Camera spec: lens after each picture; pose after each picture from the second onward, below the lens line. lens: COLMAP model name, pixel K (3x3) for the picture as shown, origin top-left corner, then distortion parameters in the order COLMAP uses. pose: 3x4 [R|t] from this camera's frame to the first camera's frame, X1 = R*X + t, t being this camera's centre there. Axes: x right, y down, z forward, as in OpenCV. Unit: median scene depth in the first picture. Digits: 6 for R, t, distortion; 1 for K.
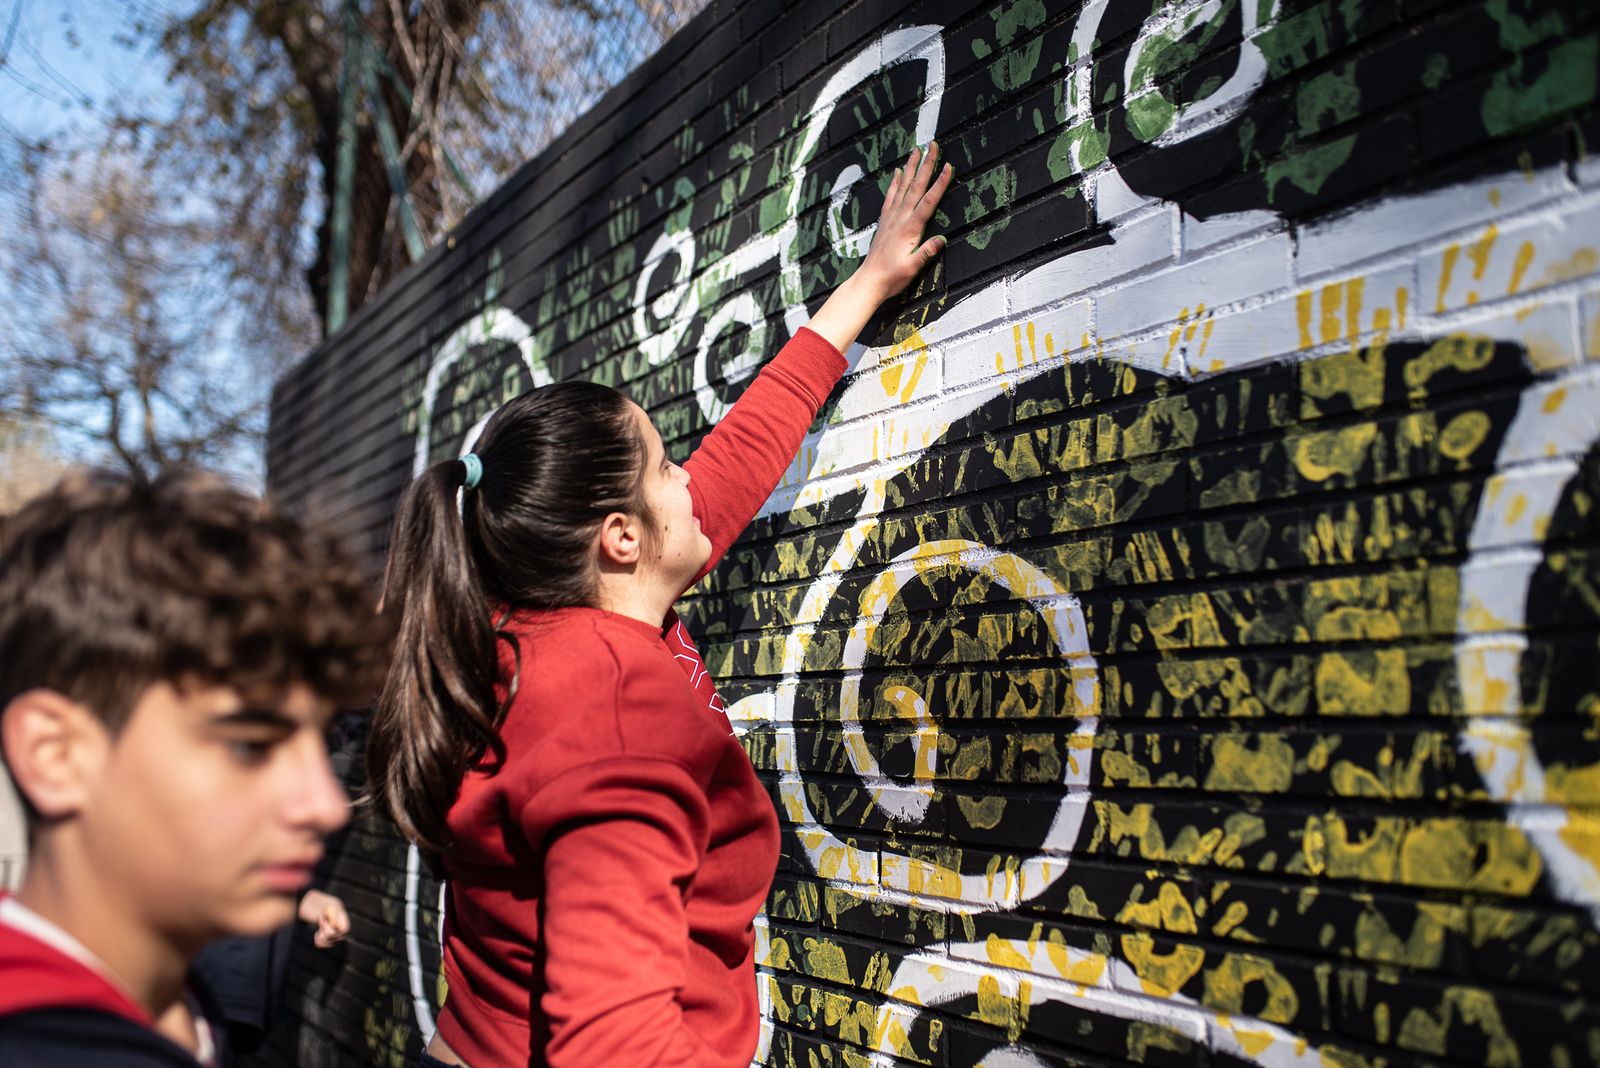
lens RADIAL K [[1518.2, 0, 805.4], [0, 1518.2, 539.6], [0, 0, 1]] dist [0.002497, -0.002227]
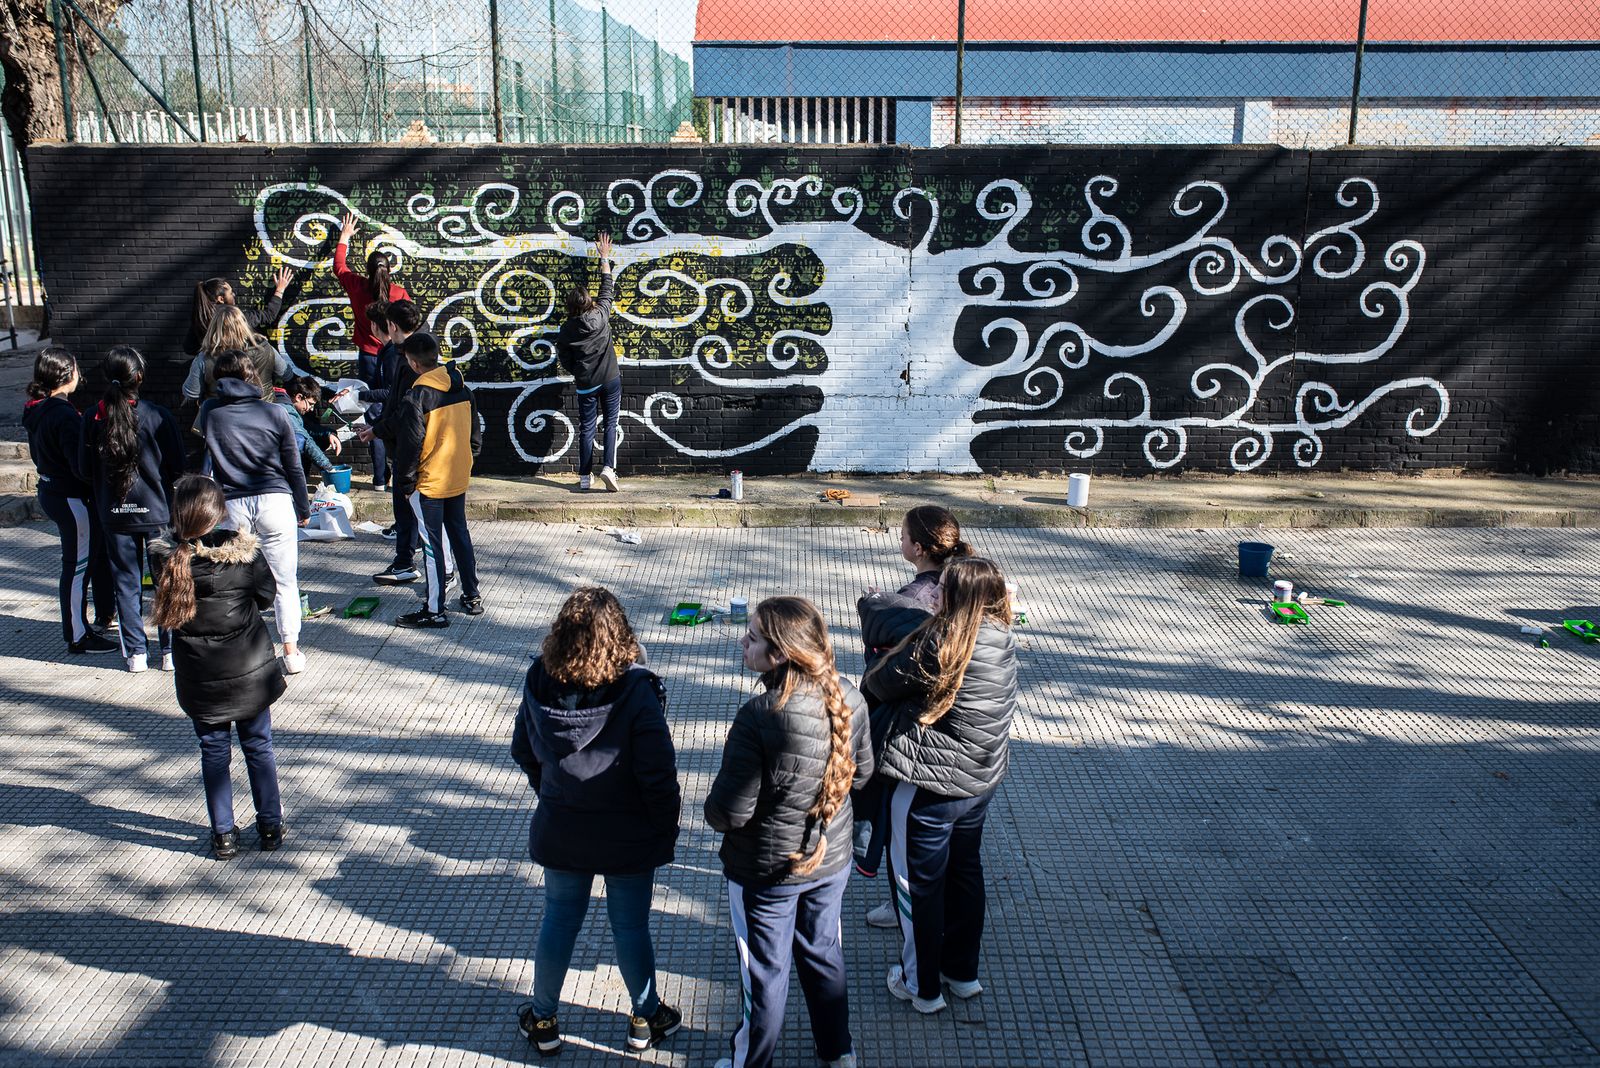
lens RADIAL K [[1518.2, 0, 805.4], [0, 1518.2, 539.6], [0, 0, 1]] dist [0.002497, -0.002227]
pose [[0.526961, -0.219539, 0.821045, -4.959395], [-0.109388, 0.940506, 0.321688, -1.160474], [-0.842821, -0.259329, 0.471595, -3.502824]]
